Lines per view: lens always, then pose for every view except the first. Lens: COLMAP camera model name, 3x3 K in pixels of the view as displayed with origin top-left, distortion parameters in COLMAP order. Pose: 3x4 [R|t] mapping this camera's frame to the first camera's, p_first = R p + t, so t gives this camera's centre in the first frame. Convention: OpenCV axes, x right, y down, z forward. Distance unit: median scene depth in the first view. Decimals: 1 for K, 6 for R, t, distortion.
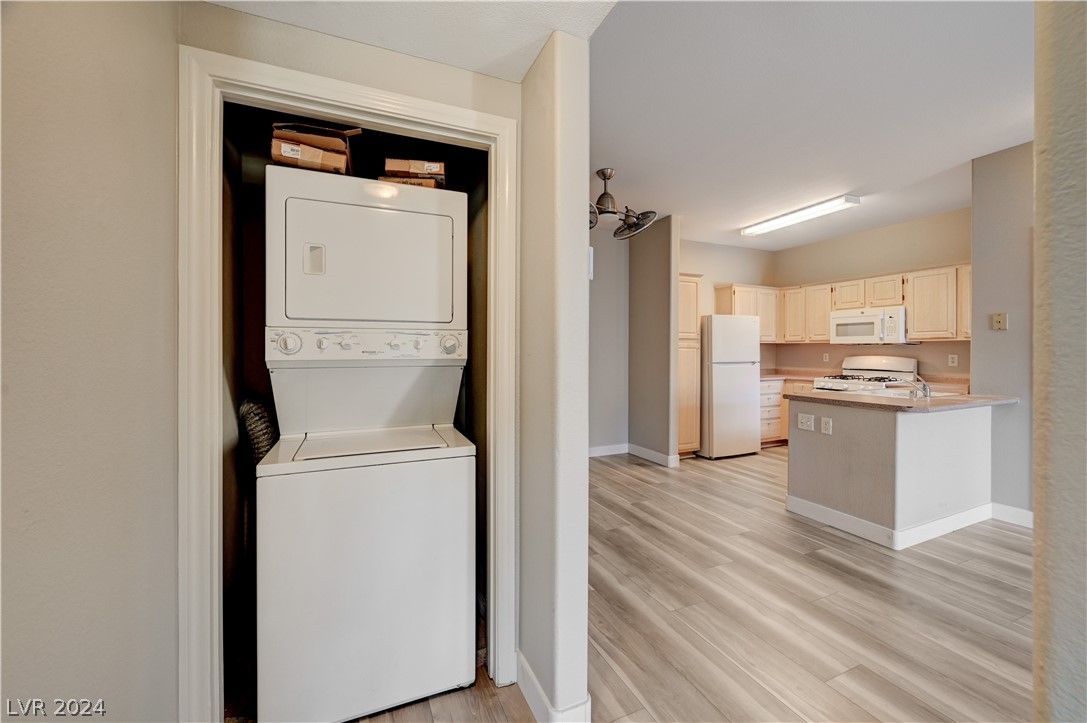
lens RADIAL K [[433.1, 0, 546.1], [0, 433.1, 350.8], [0, 0, 1]] dist [-0.001583, -0.000120]
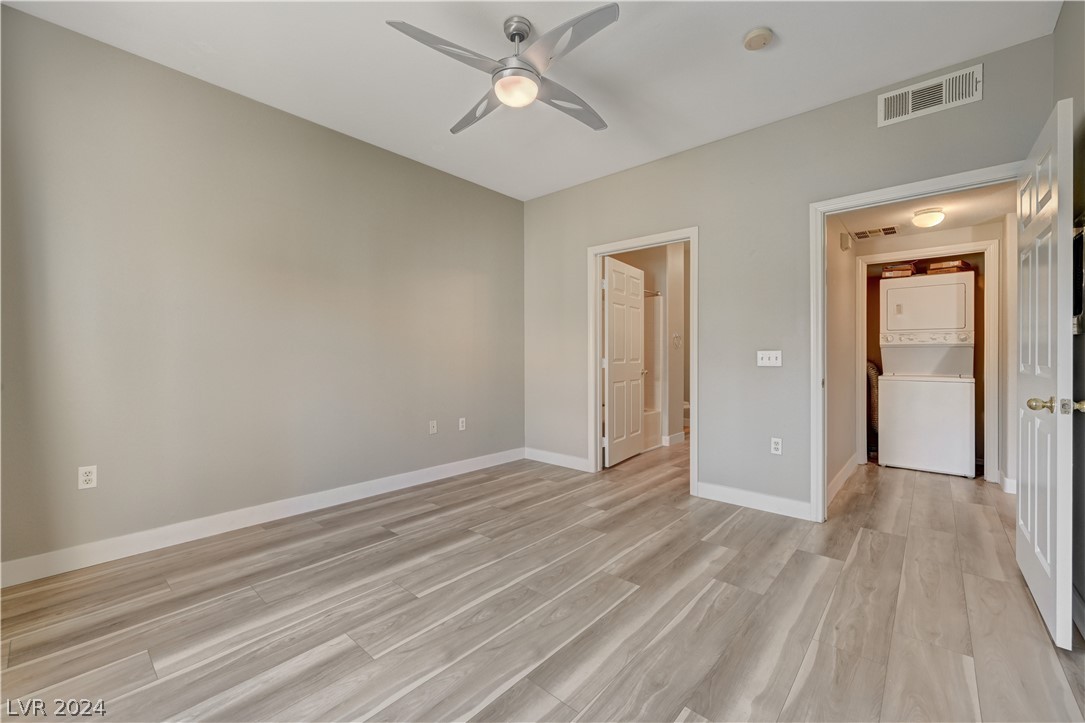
lens RADIAL K [[429.7, 0, 542.6], [0, 429.7, 355.6], [0, 0, 1]] dist [-0.000741, 0.000012]
pose [[0.394433, 0.001808, -0.918923, 0.555441], [0.000301, 0.999998, 0.002097, 0.042923], [0.918925, -0.001104, 0.394431, -1.103669]]
